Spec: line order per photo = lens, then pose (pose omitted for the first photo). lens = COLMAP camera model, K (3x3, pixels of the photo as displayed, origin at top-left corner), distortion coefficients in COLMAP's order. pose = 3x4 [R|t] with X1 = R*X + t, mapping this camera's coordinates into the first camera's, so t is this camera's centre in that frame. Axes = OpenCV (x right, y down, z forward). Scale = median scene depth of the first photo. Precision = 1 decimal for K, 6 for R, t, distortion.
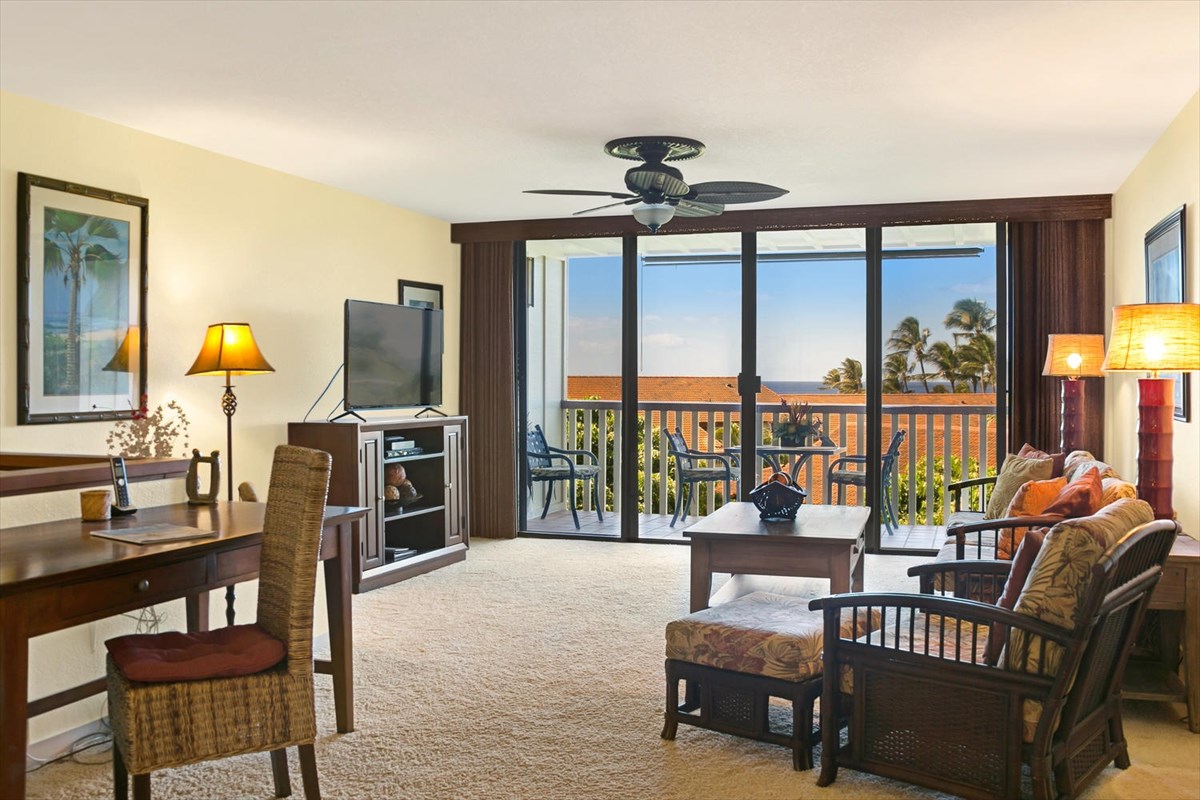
lens RADIAL K [[1084.5, 0, 604.6], [0, 1084.5, 397.3], [0, 0, 1]] dist [-0.105702, 0.000000]
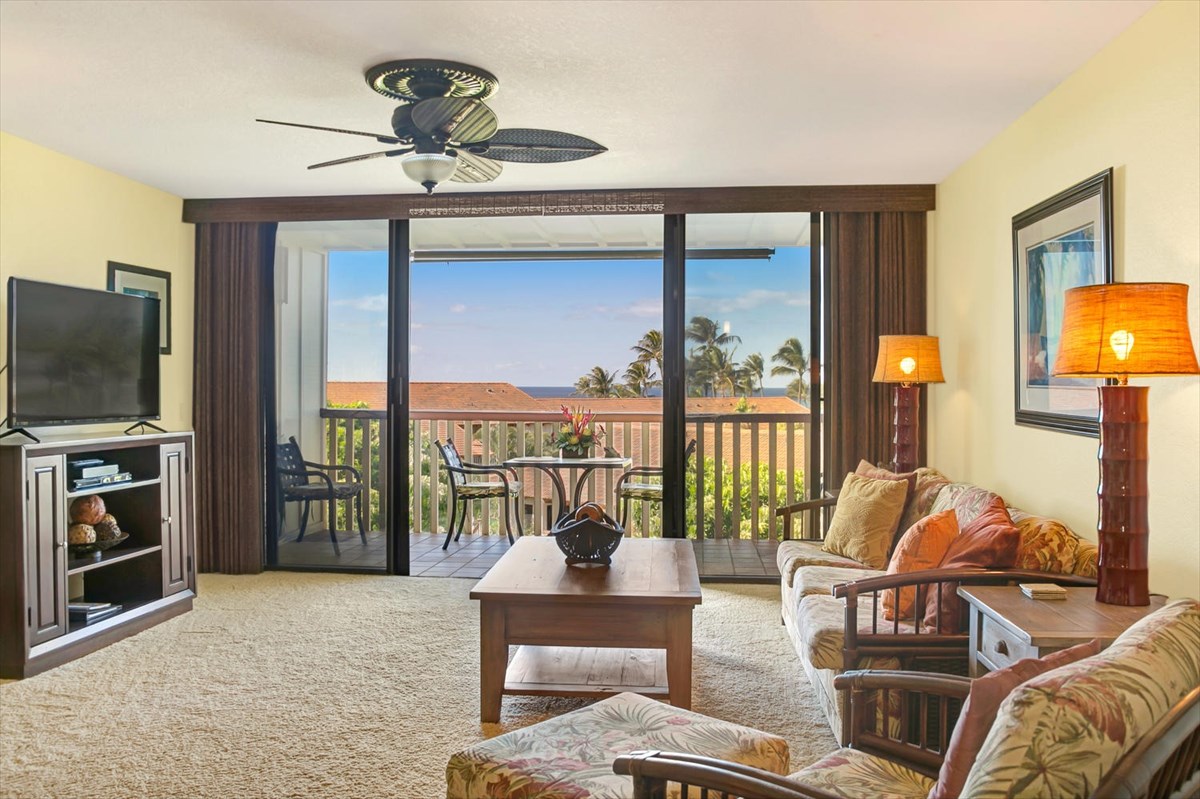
lens RADIAL K [[963.4, 0, 571.4], [0, 963.4, 393.4], [0, 0, 1]] dist [-0.074083, 0.034004]
pose [[0.979604, -0.000104, 0.200939, 0.006465], [0.001739, 0.999967, -0.007957, -0.005141], [-0.200932, 0.008144, 0.979571, 0.276605]]
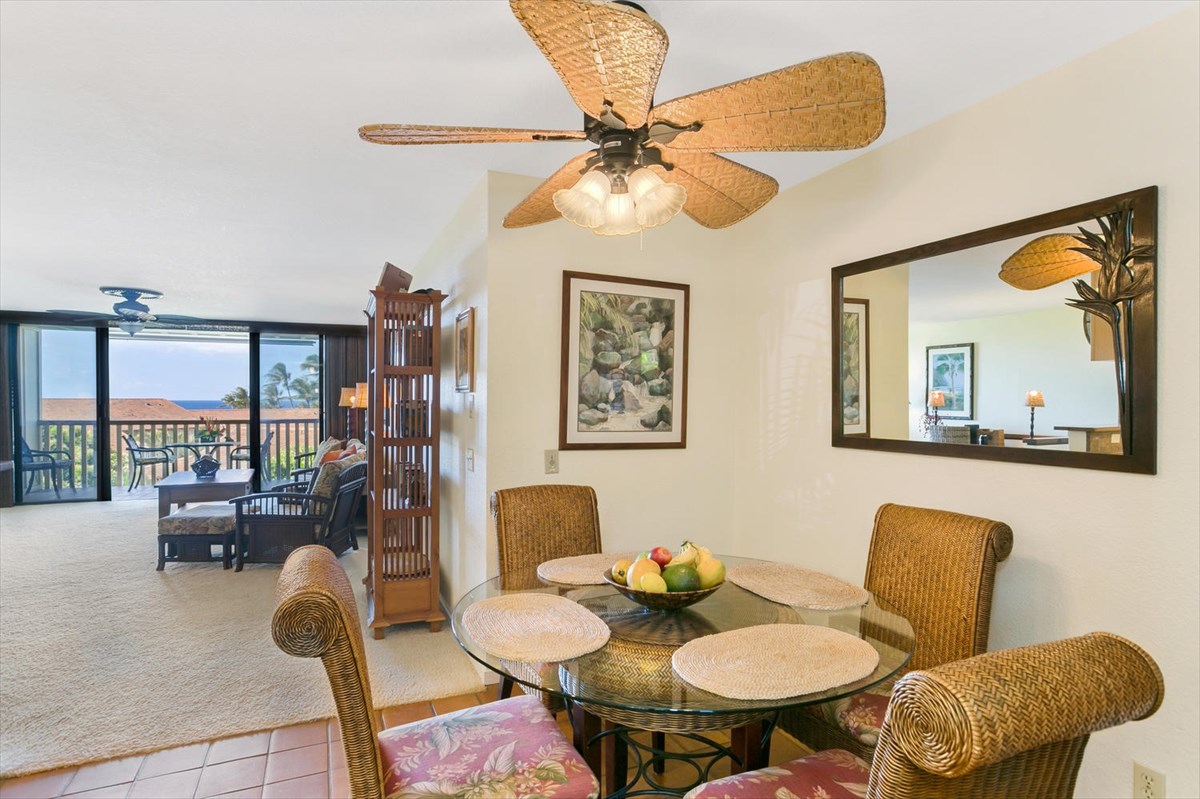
lens RADIAL K [[629.0, 0, 602.6], [0, 629.0, 406.6], [0, 0, 1]] dist [-0.039411, 0.014618]
pose [[0.729656, -0.007349, 0.683775, -0.085757], [0.009950, 0.999950, 0.000129, -0.013515], [-0.683742, 0.006709, 0.729693, -0.347777]]
